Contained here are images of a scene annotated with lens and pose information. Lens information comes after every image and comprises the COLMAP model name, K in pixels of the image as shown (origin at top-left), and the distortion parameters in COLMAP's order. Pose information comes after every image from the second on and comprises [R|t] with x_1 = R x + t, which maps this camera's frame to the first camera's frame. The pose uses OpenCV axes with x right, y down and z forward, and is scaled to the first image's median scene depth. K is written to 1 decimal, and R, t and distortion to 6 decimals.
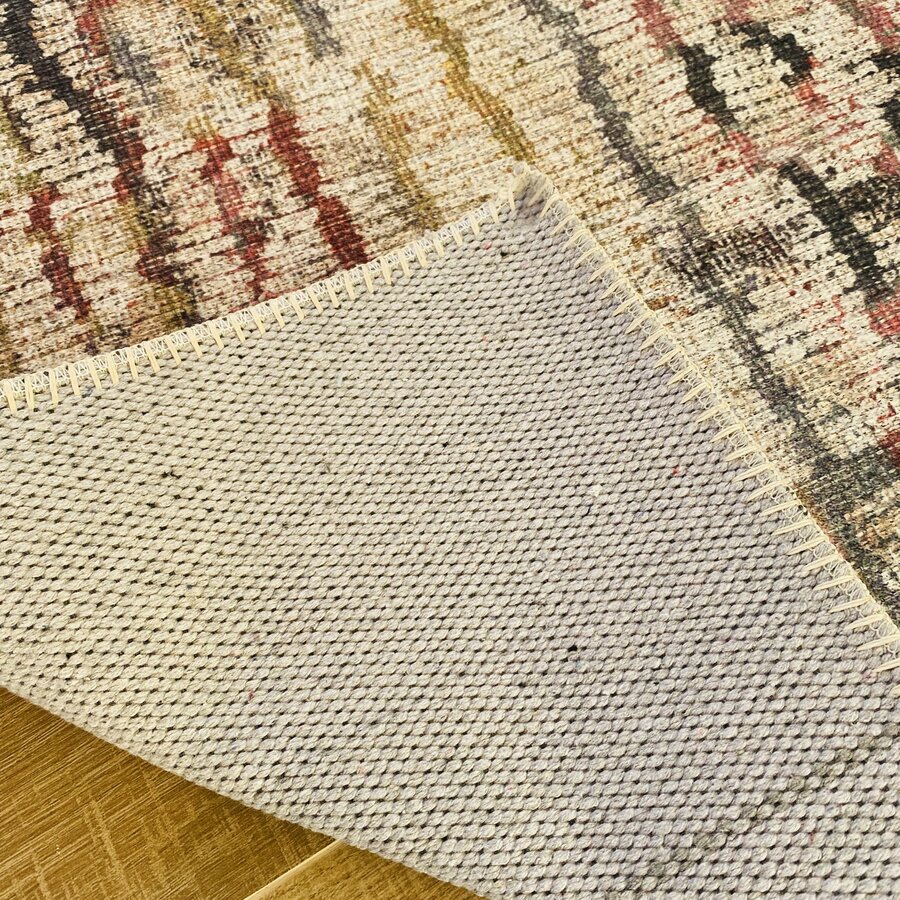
lens RADIAL K [[911.5, 0, 450.0], [0, 911.5, 450.0], [0, 0, 1]] dist [0.081277, -0.206324]
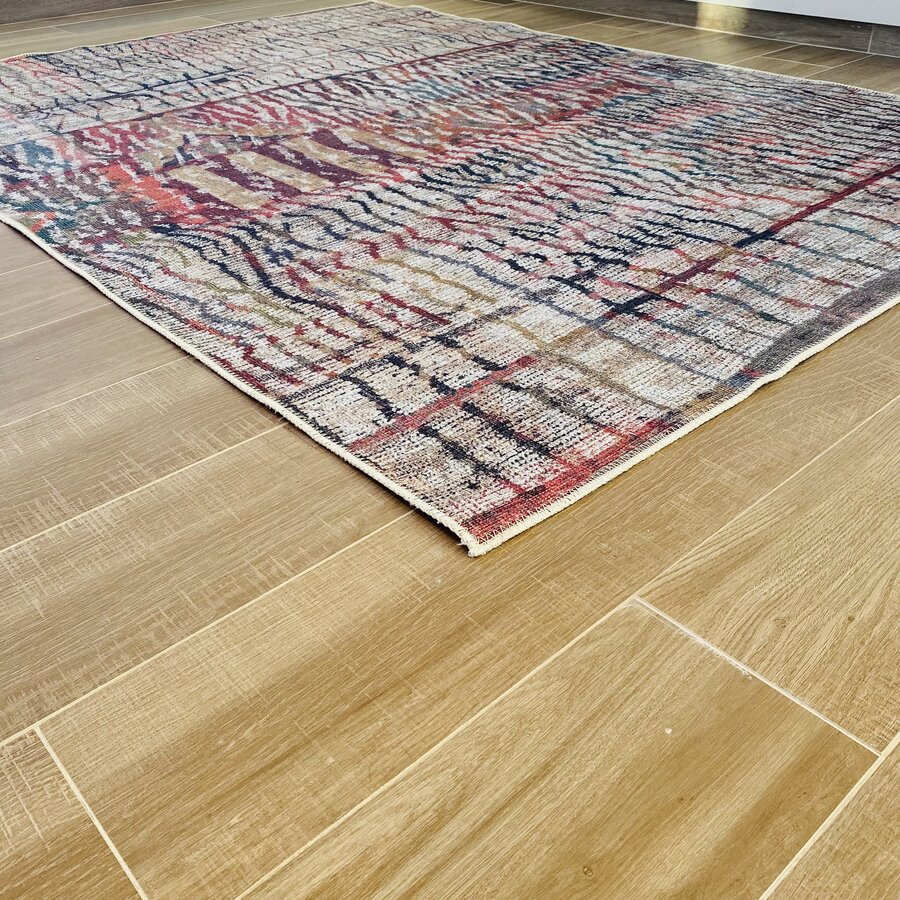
lens RADIAL K [[926.3, 0, 450.0], [0, 926.3, 450.0], [0, 0, 1]] dist [0.073072, -0.244067]
pose [[0.953419, -0.189415, 0.234766, -0.791161], [0.285965, 0.815245, -0.503587, 1.630330], [-0.096005, 0.547264, 0.831436, -1.240396]]
